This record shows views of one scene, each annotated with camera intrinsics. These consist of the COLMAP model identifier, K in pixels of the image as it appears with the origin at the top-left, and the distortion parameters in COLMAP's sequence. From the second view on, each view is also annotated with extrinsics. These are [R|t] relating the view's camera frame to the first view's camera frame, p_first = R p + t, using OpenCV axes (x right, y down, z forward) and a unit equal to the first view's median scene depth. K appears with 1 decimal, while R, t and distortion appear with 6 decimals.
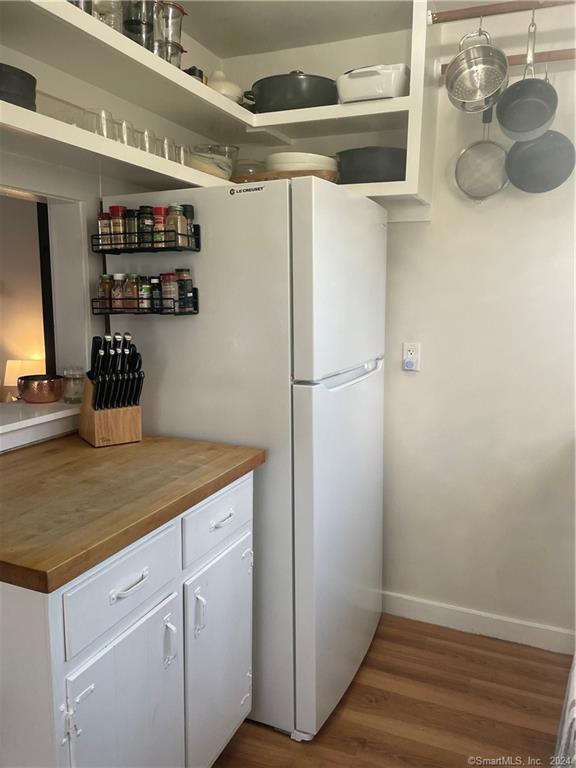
lens RADIAL K [[571.3, 0, 288.0], [0, 571.3, 384.0], [0, 0, 1]] dist [0.118061, -0.177425]
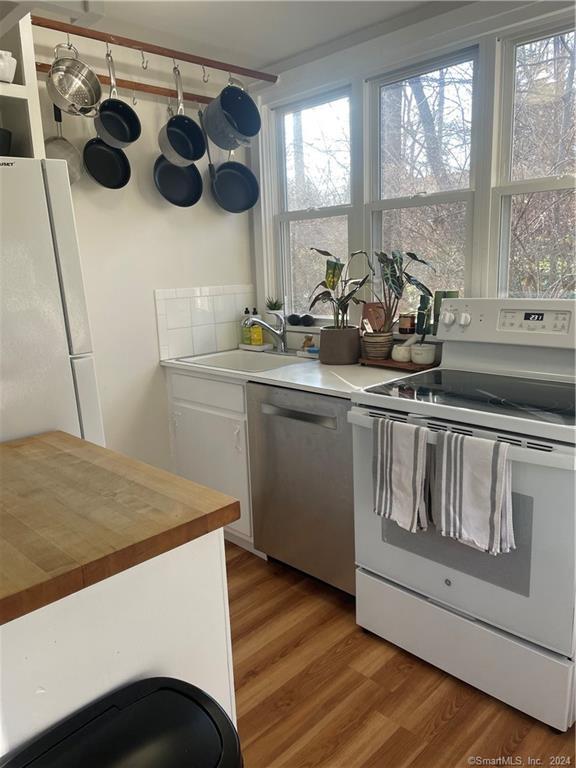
lens RADIAL K [[571.3, 0, 288.0], [0, 571.3, 384.0], [0, 0, 1]] dist [0.118061, -0.177425]
pose [[0.361284, -0.214889, 0.907357, -0.871091], [0.194500, 0.969046, 0.152054, -0.042007], [-0.911945, 0.121546, 0.391897, 0.262199]]
